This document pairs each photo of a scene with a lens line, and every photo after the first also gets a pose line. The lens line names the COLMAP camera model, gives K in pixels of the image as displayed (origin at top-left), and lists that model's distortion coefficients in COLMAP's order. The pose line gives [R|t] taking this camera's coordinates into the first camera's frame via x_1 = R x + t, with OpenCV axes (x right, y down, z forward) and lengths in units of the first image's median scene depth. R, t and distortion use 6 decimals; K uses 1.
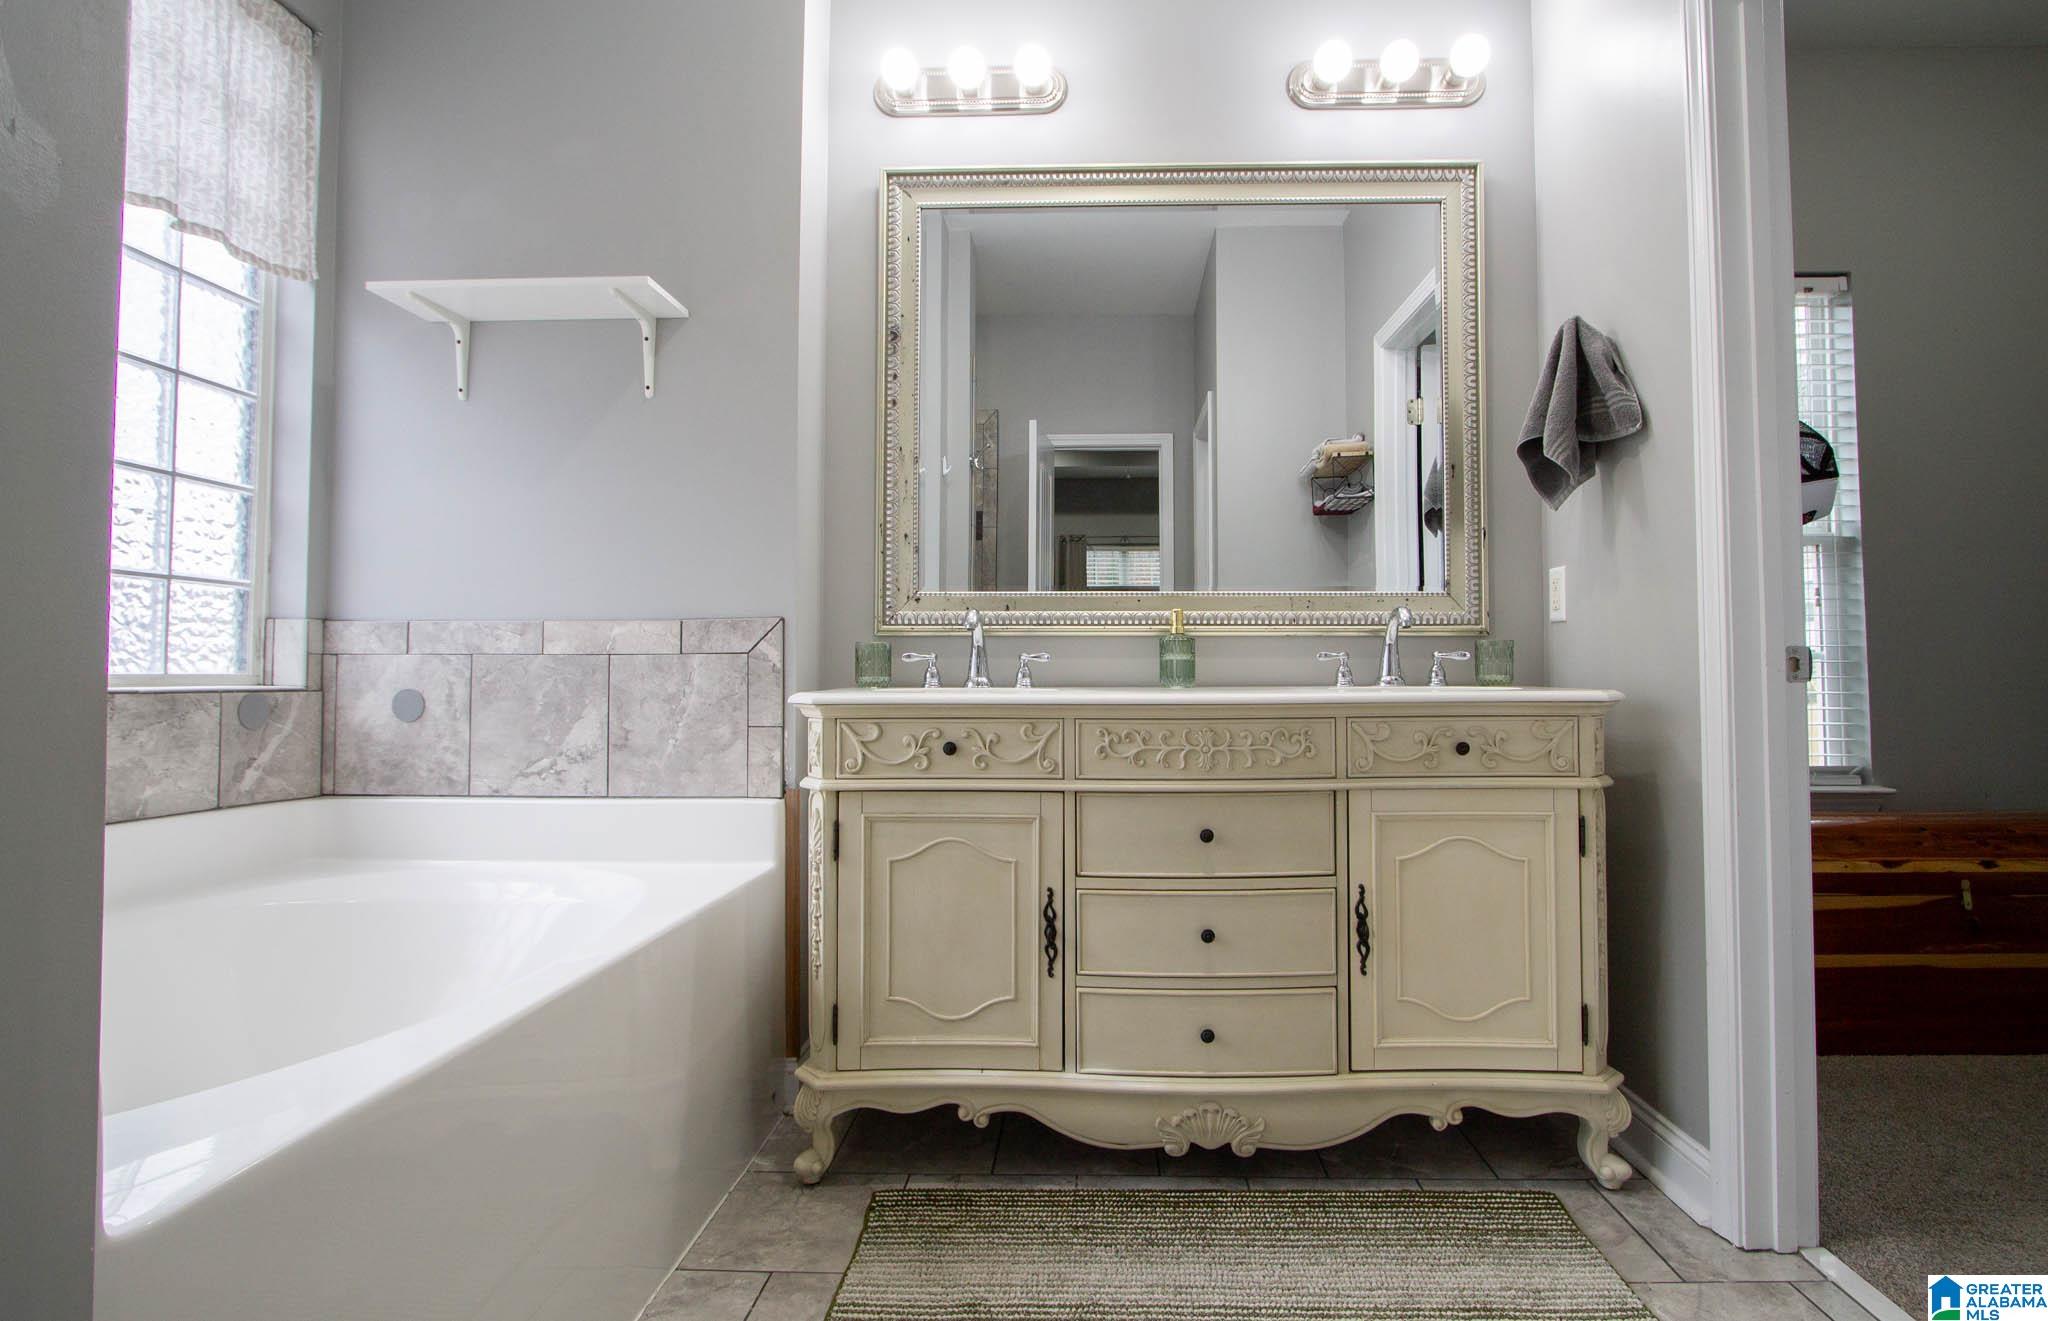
lens RADIAL K [[1187.4, 0, 1029.9], [0, 1187.4, 661.1], [0, 0, 1]] dist [-0.000255, 0.000032]
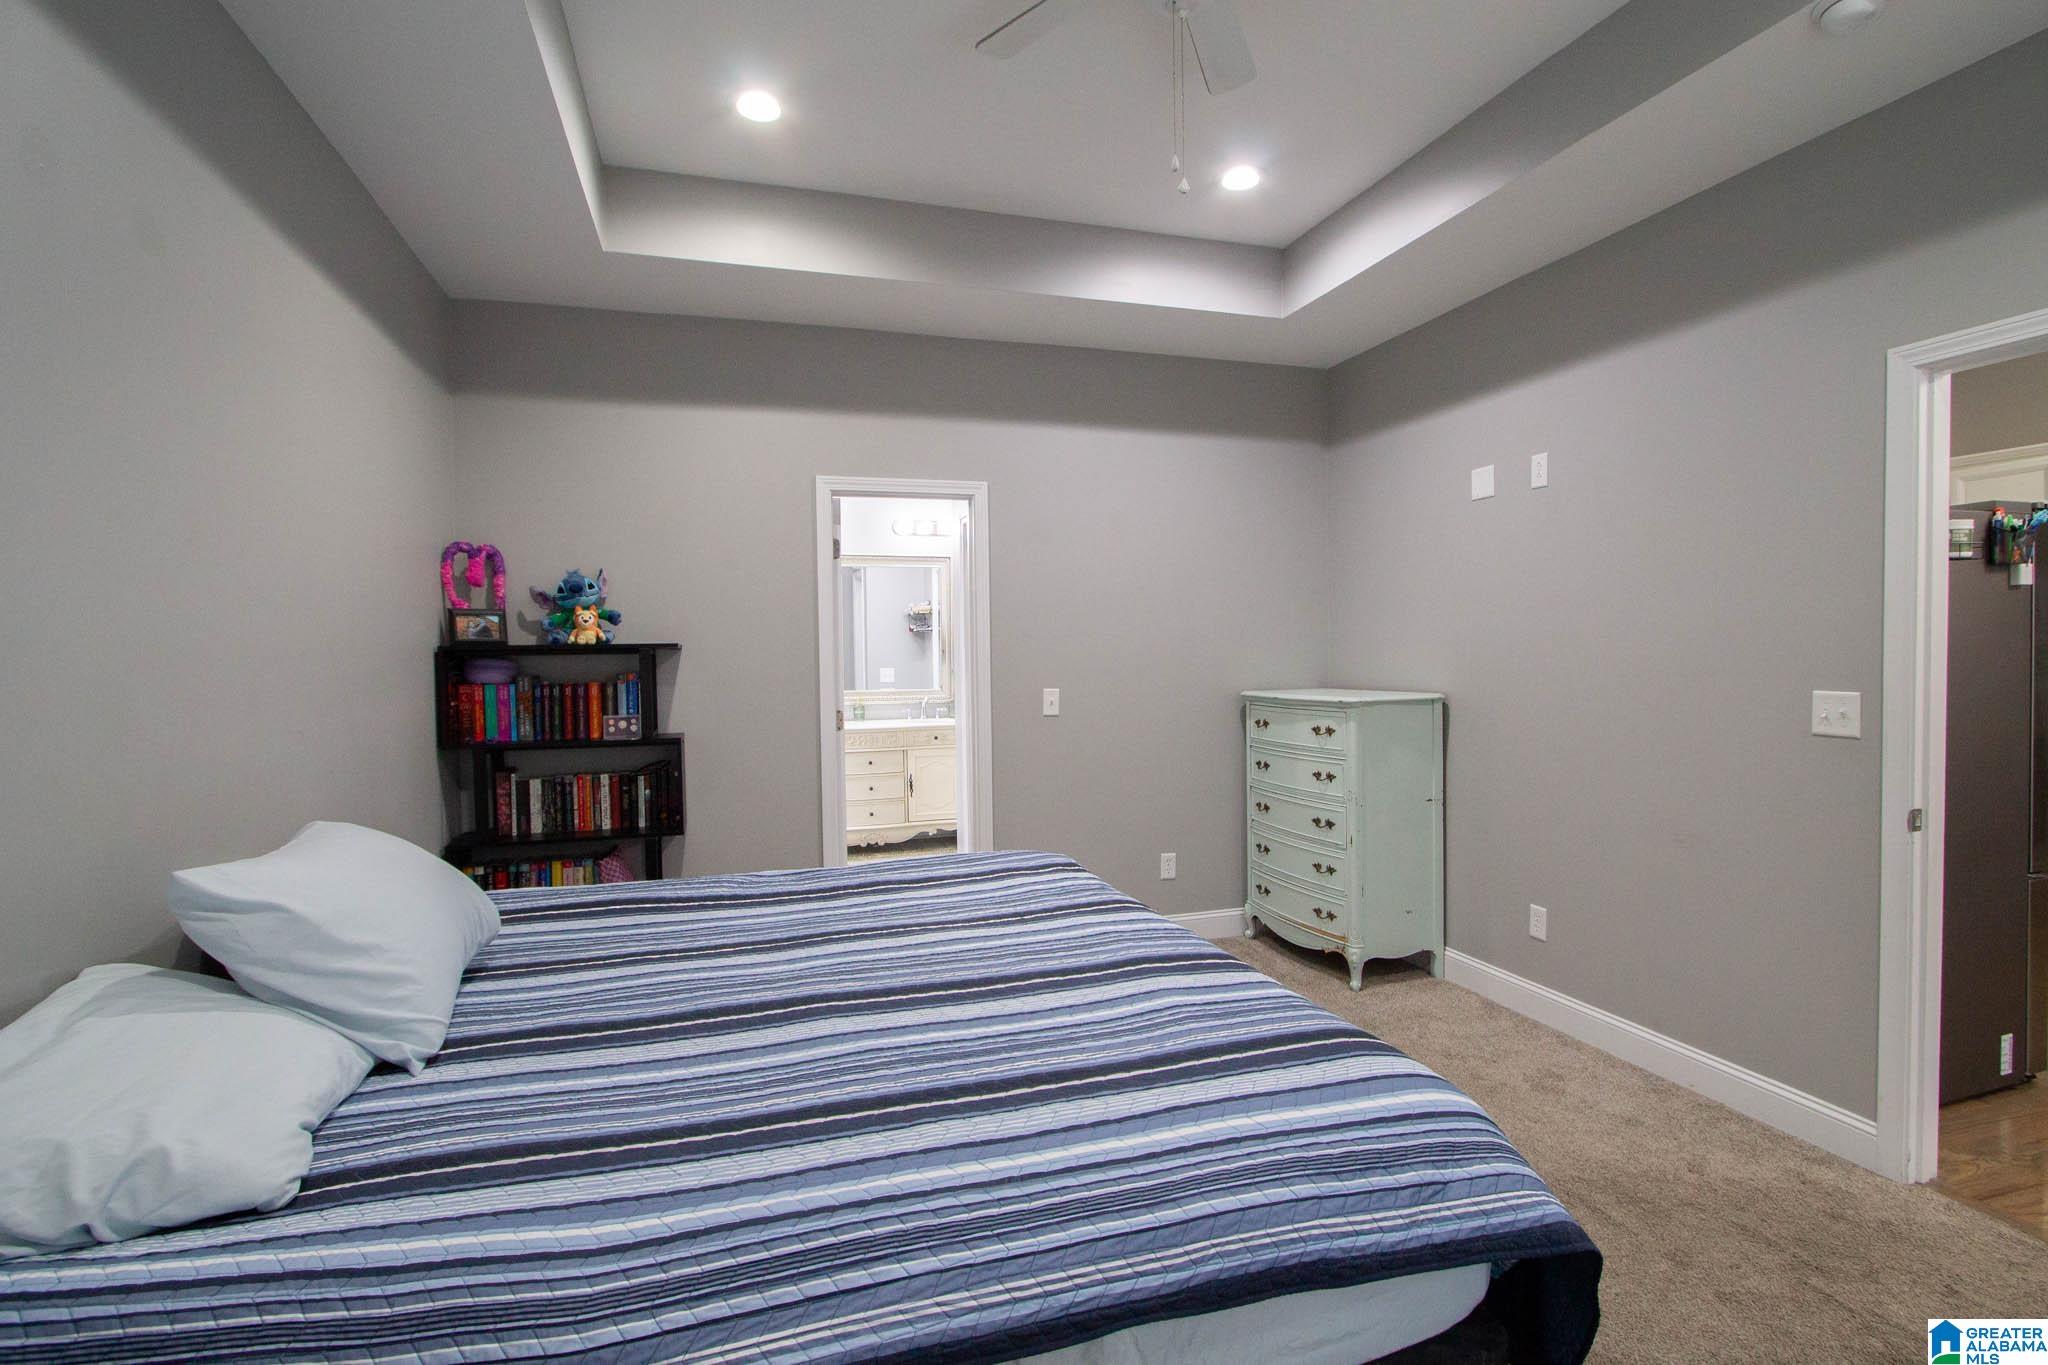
lens RADIAL K [[974.8, 0, 1027.3], [0, 974.8, 680.4], [0, 0, 1]] dist [-0.021496, 0.000421]
pose [[0.946682, -0.016005, 0.321773, -0.370429], [0.008282, 0.999644, 0.025355, -0.190331], [-0.322064, -0.021338, 0.946477, -2.079318]]
